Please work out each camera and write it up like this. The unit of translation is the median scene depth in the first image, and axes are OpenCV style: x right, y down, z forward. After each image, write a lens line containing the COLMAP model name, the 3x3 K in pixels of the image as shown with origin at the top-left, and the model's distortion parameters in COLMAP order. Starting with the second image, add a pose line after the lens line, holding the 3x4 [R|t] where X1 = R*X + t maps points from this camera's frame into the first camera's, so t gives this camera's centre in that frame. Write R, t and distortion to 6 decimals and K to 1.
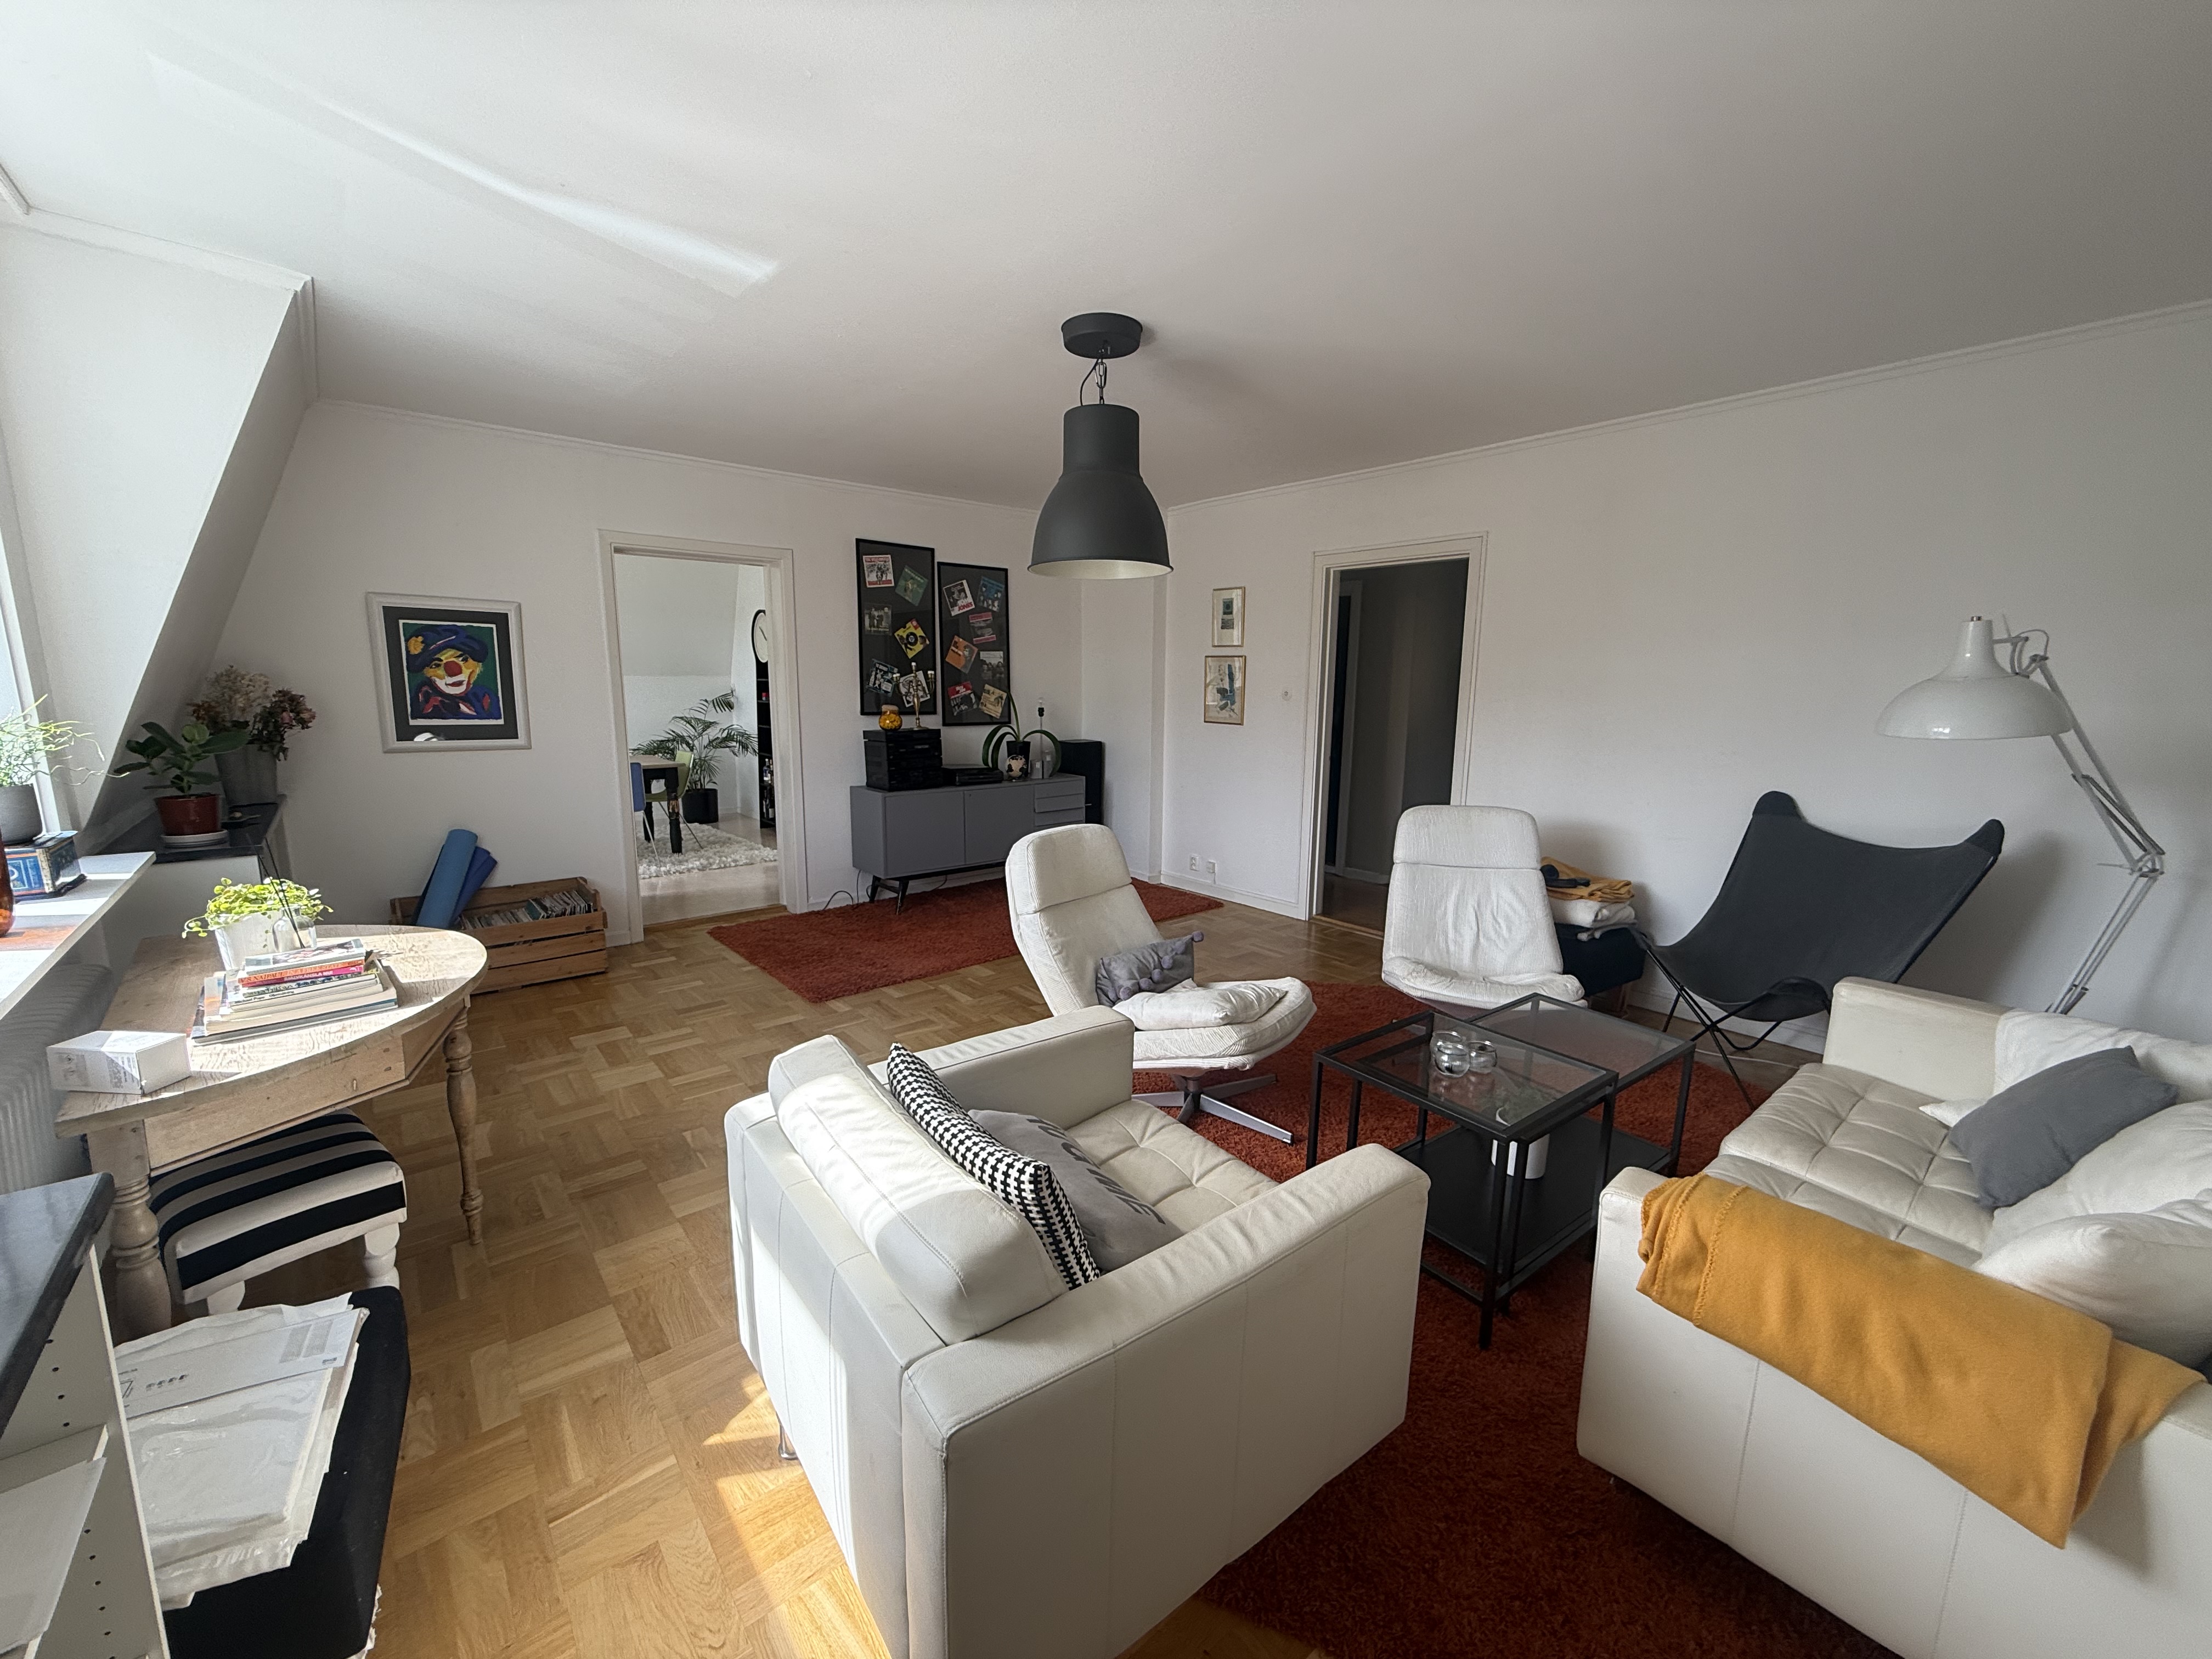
lens RADIAL K [[878.5, 0, 1100.7], [0, 878.5, 824.6], [0, 0, 1]] dist [0.003116, -0.000179]
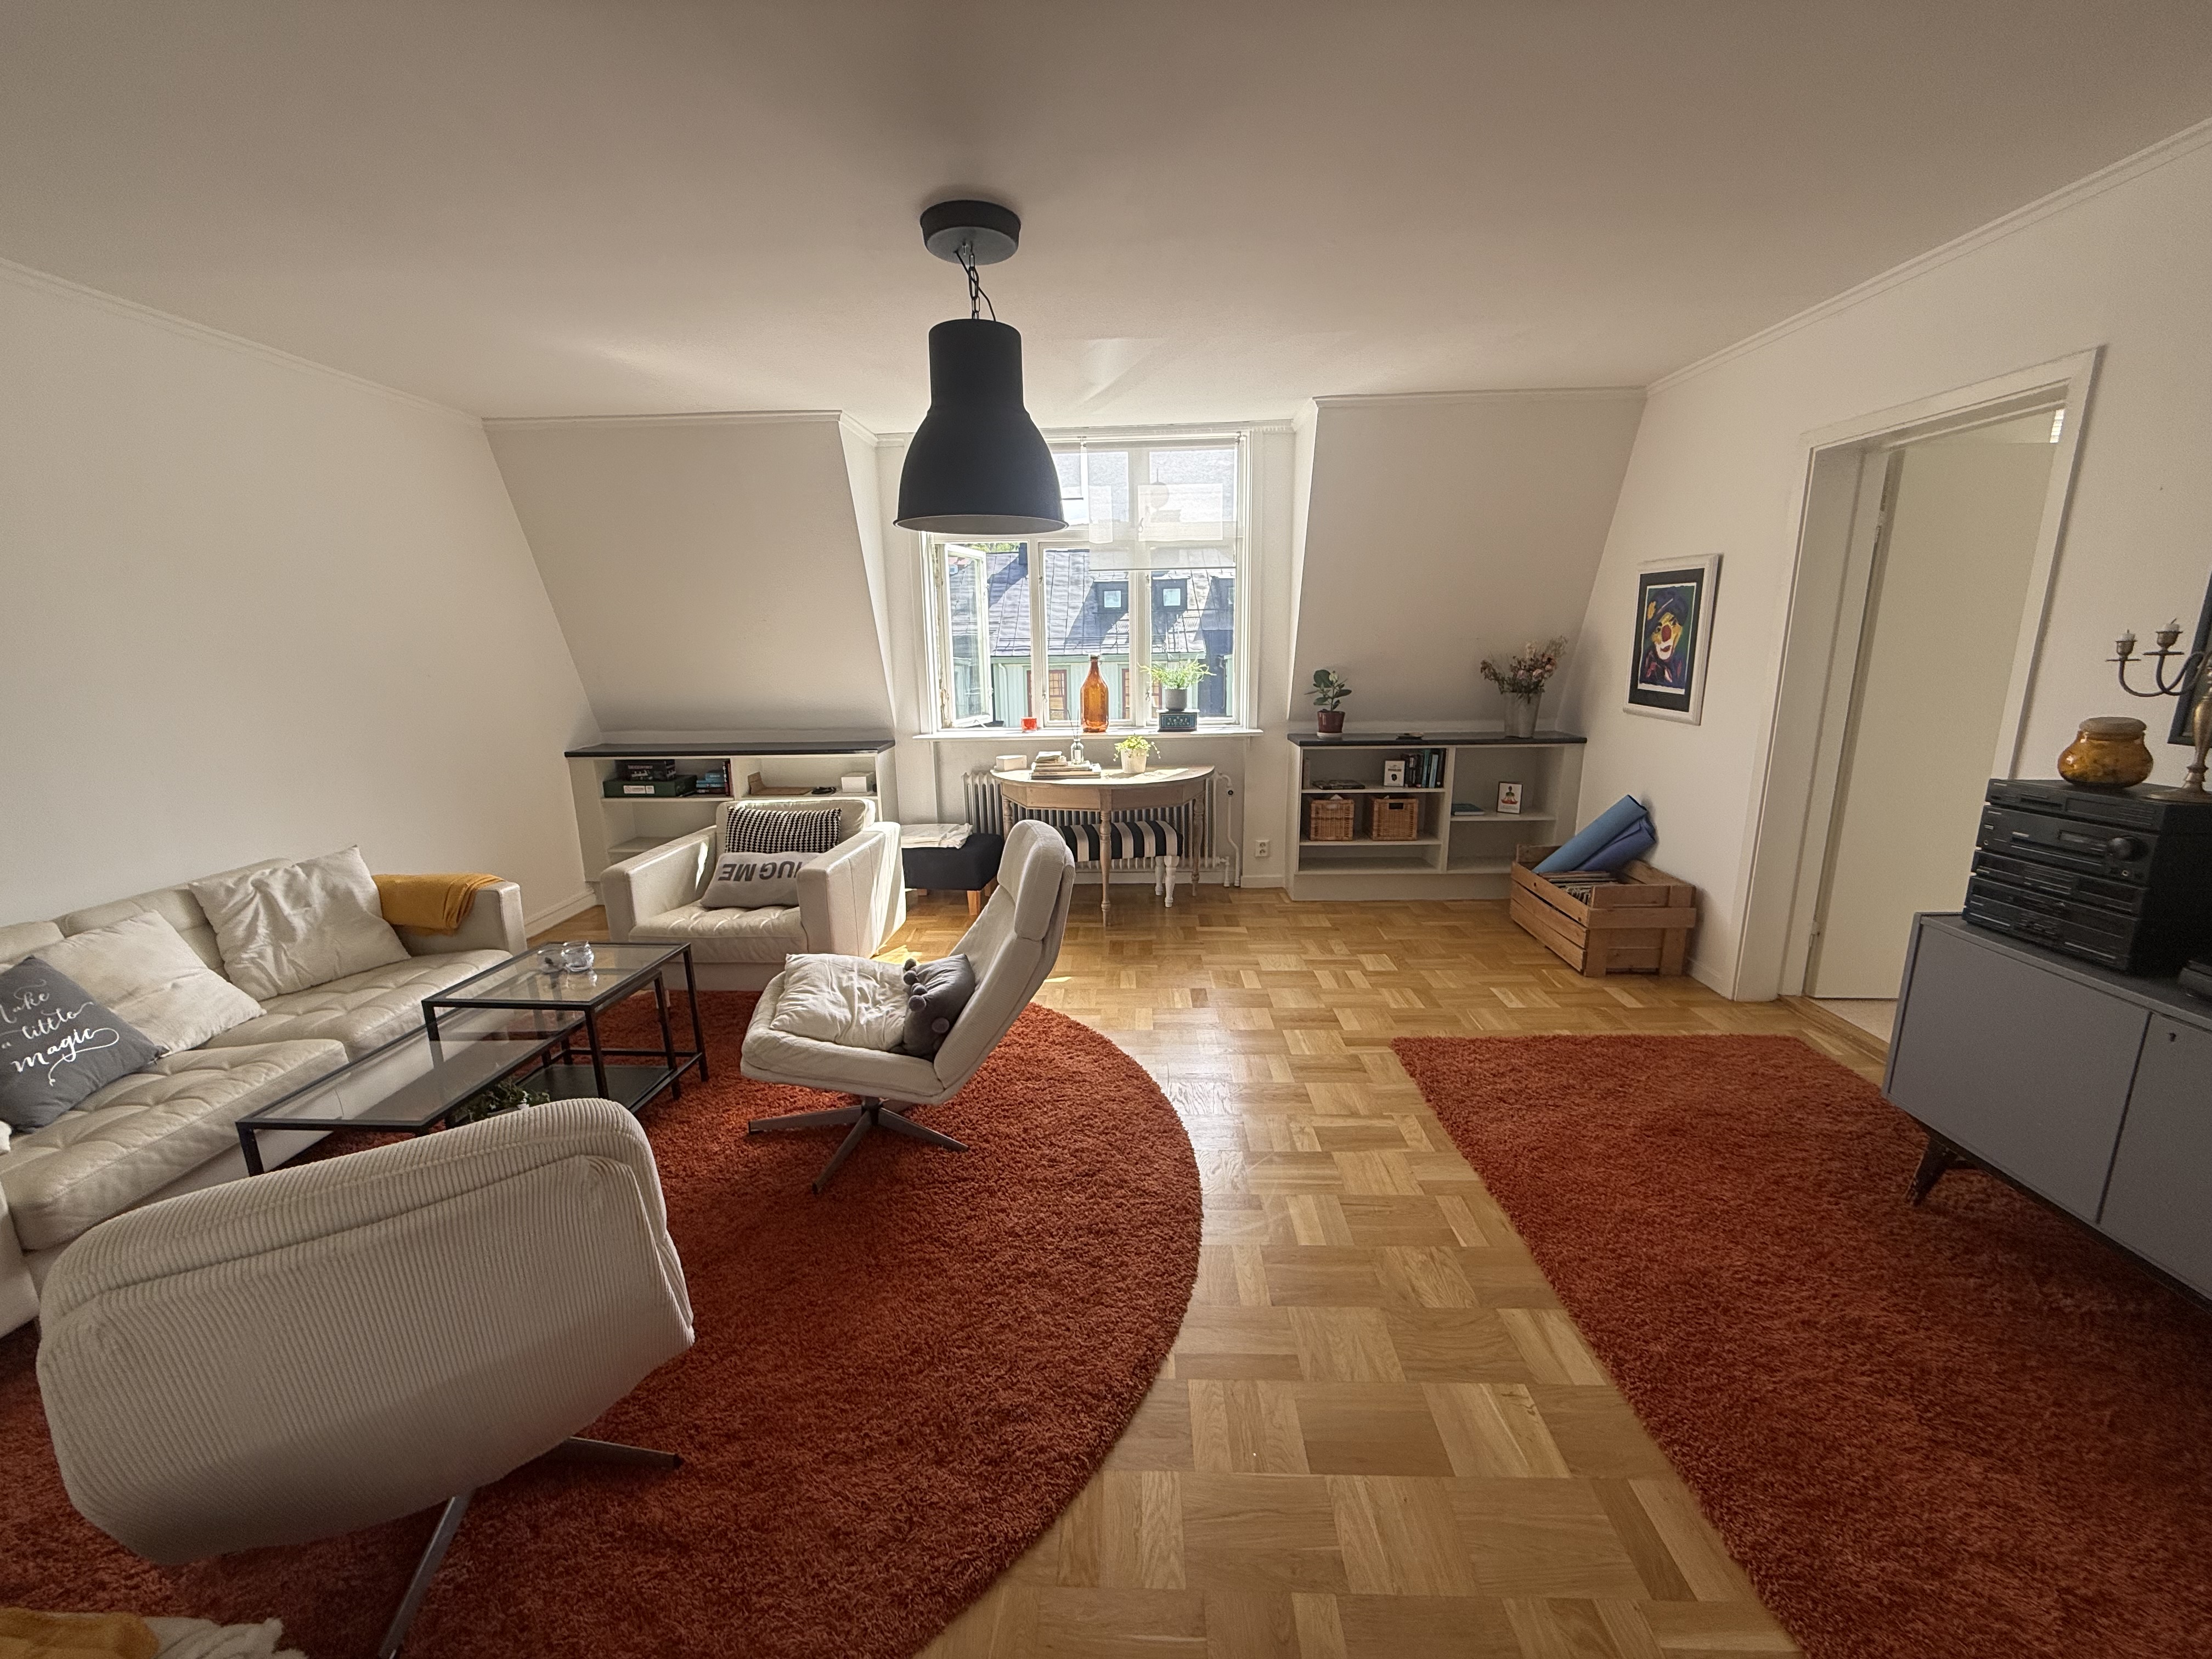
lens RADIAL K [[878.5, 0, 1100.7], [0, 878.5, 824.6], [0, 0, 1]] dist [0.003116, -0.000179]
pose [[-0.664837, 0.160450, -0.729553, 0.825791], [-0.110906, 0.944632, 0.308820, -0.416644], [0.738709, 0.286227, -0.610232, 2.385587]]
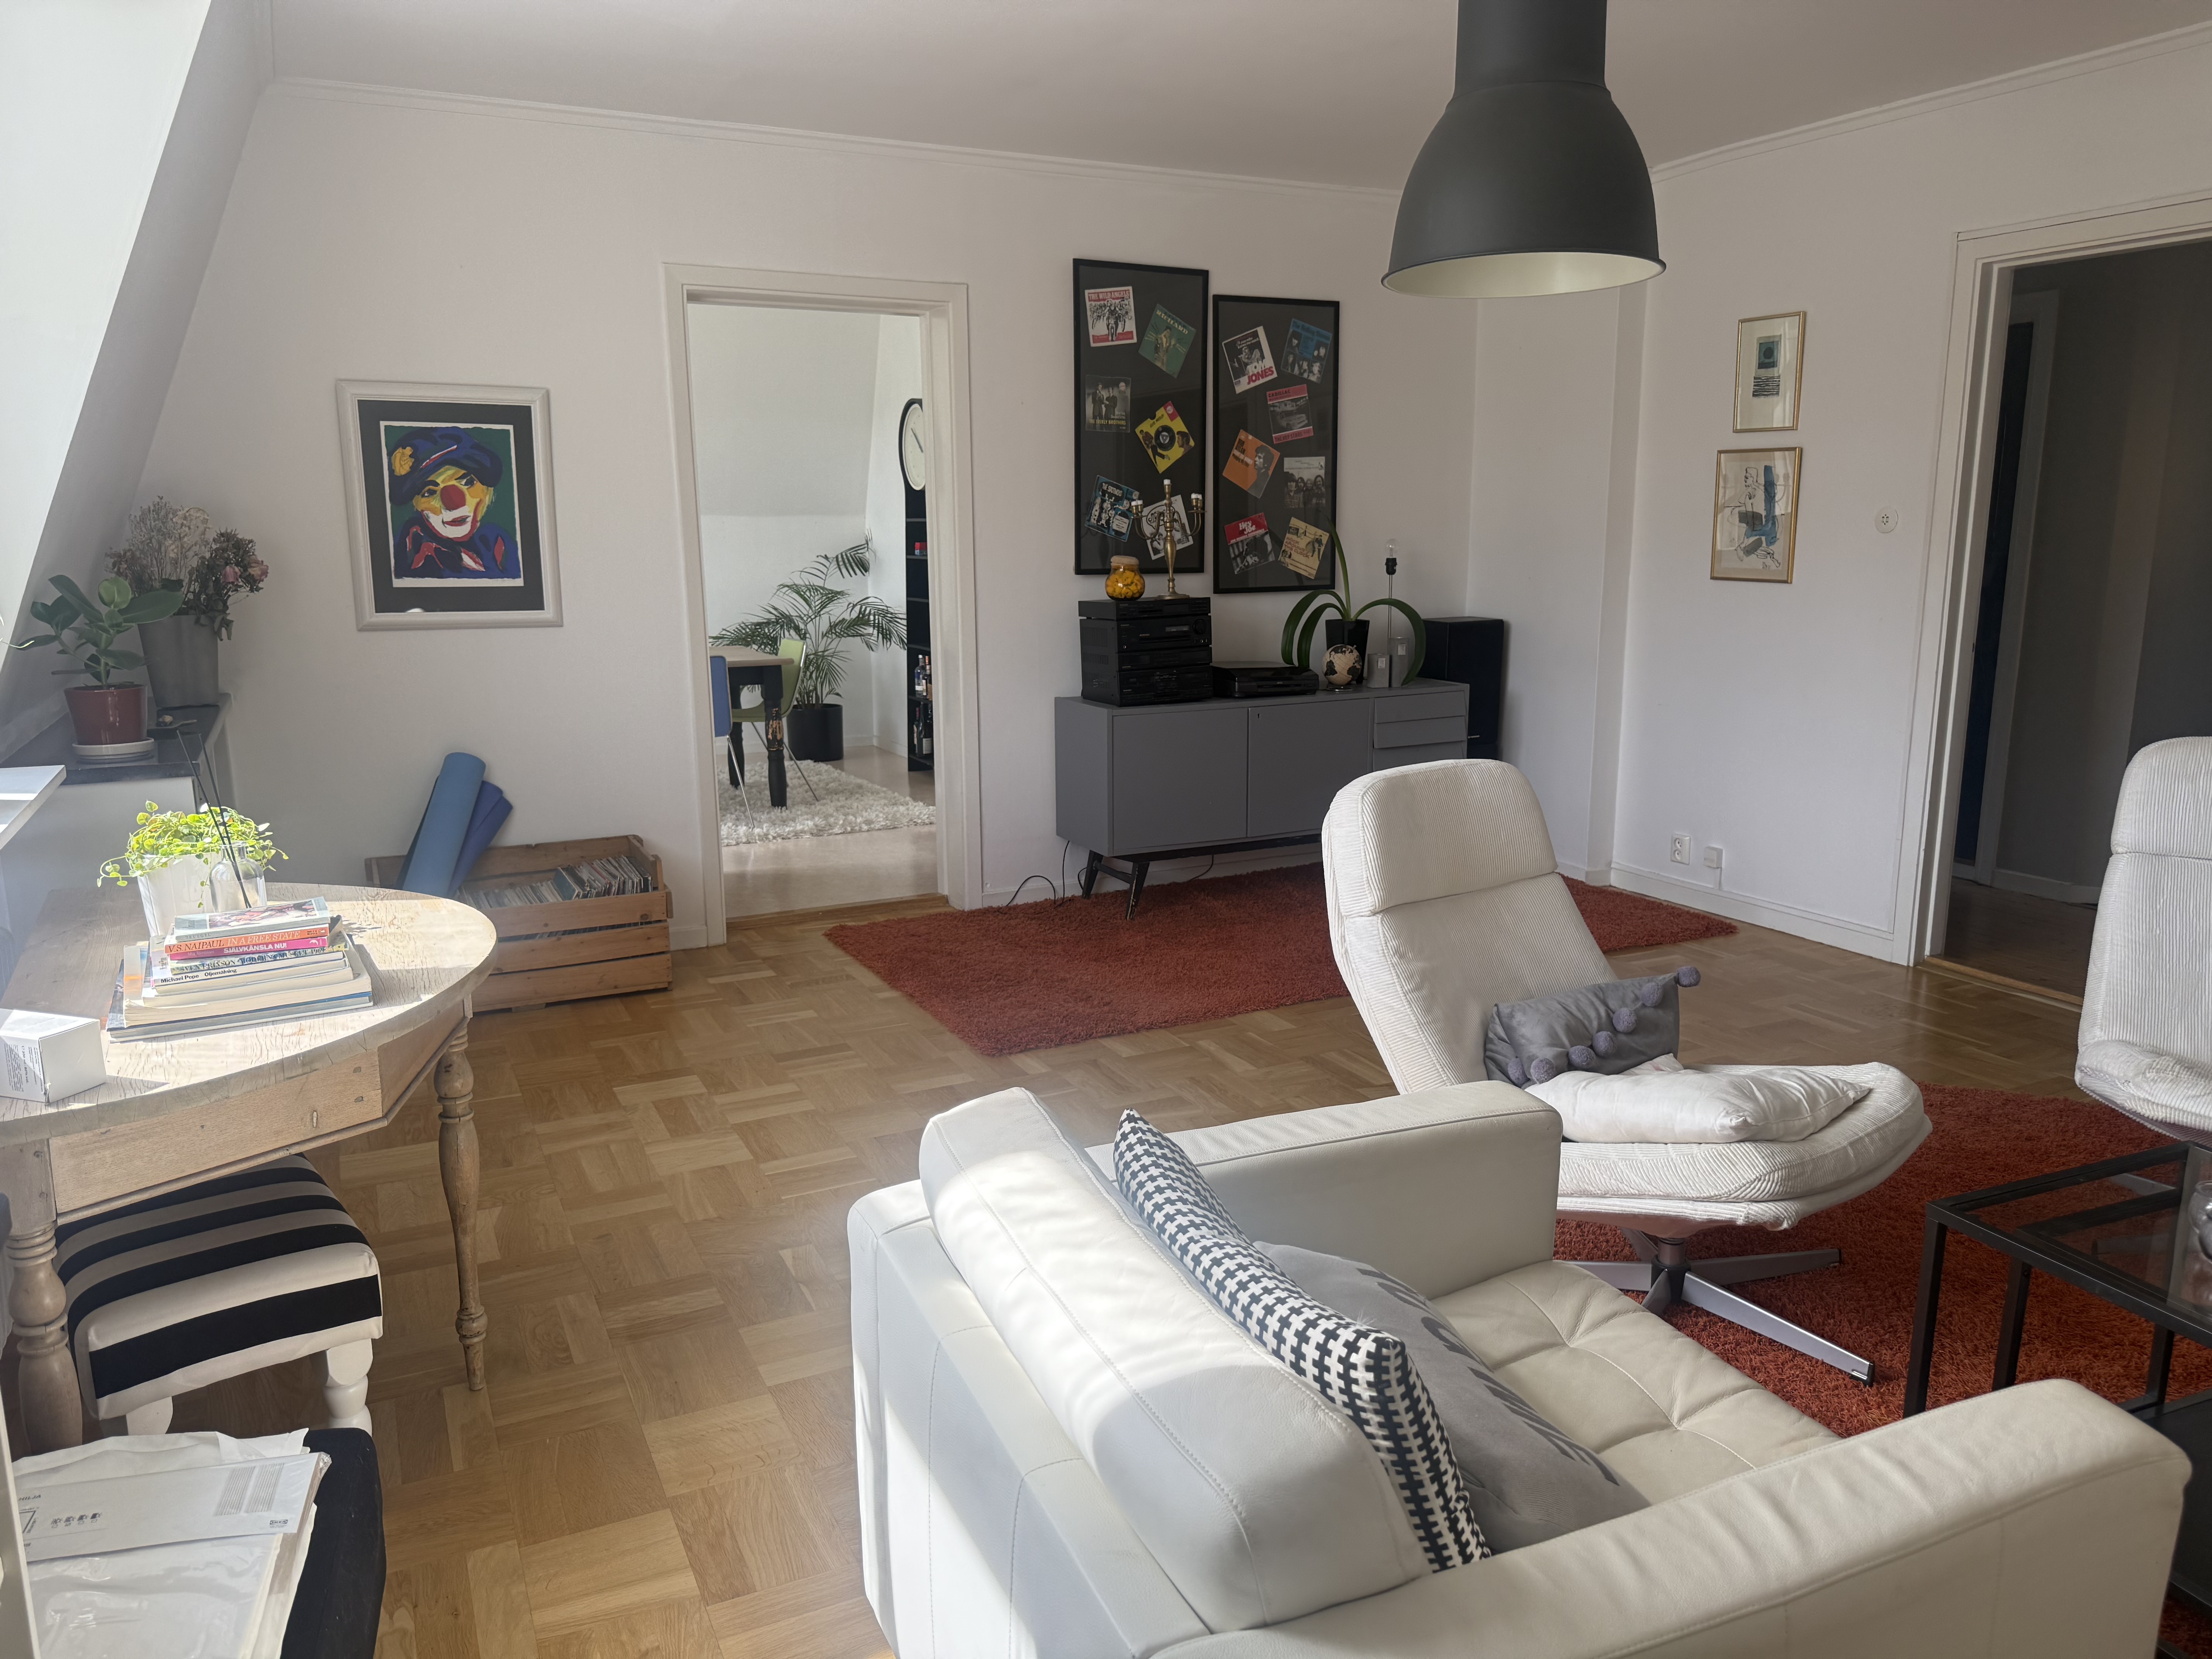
lens RADIAL K [[1573.0, 0, 1116.7], [0, 1573.0, 828.4], [0, 0, 1]] dist [0.019697, -0.018406]
pose [[0.972066, 0.030617, -0.232704, -0.006260], [-0.023096, 0.999121, 0.034977, 0.019089], [0.233570, -0.028625, 0.971918, 0.009588]]
